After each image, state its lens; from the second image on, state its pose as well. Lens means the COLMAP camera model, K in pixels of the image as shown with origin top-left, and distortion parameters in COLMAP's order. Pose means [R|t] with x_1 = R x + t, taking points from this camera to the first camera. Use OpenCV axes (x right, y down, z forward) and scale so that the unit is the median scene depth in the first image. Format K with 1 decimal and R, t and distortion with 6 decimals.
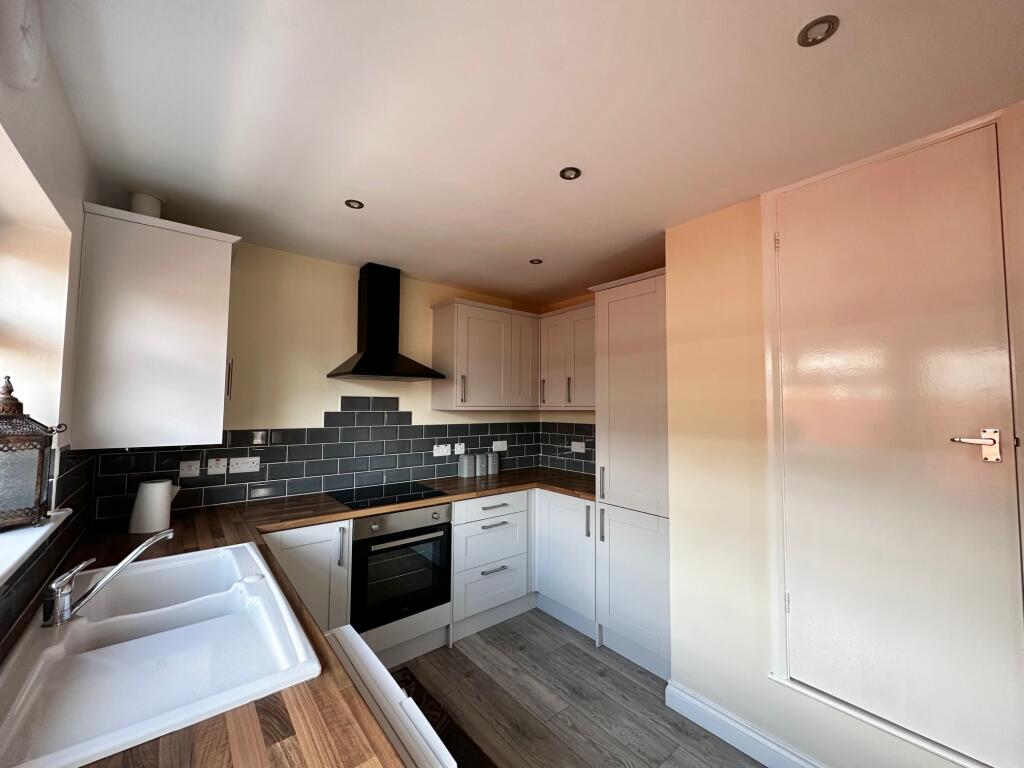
lens RADIAL K [[408.1, 0, 510.6], [0, 408.1, 382.6], [0, 0, 1]] dist [-0.001281, -0.000118]
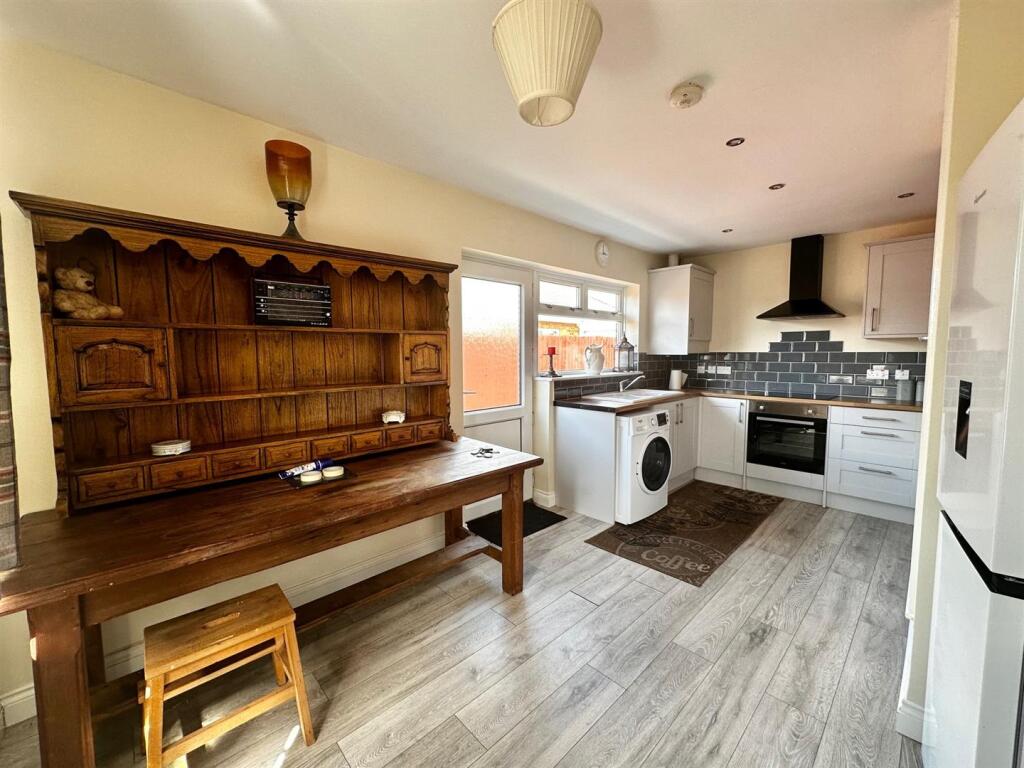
lens RADIAL K [[408.1, 0, 512.2], [0, 408.1, 384.4], [0, 0, 1]] dist [-0.001281, -0.000118]
pose [[0.085758, 0.072052, -0.993707, 1.082688], [0.057578, 0.995356, 0.077140, 0.055948], [0.994651, -0.063831, 0.081211, -0.149127]]
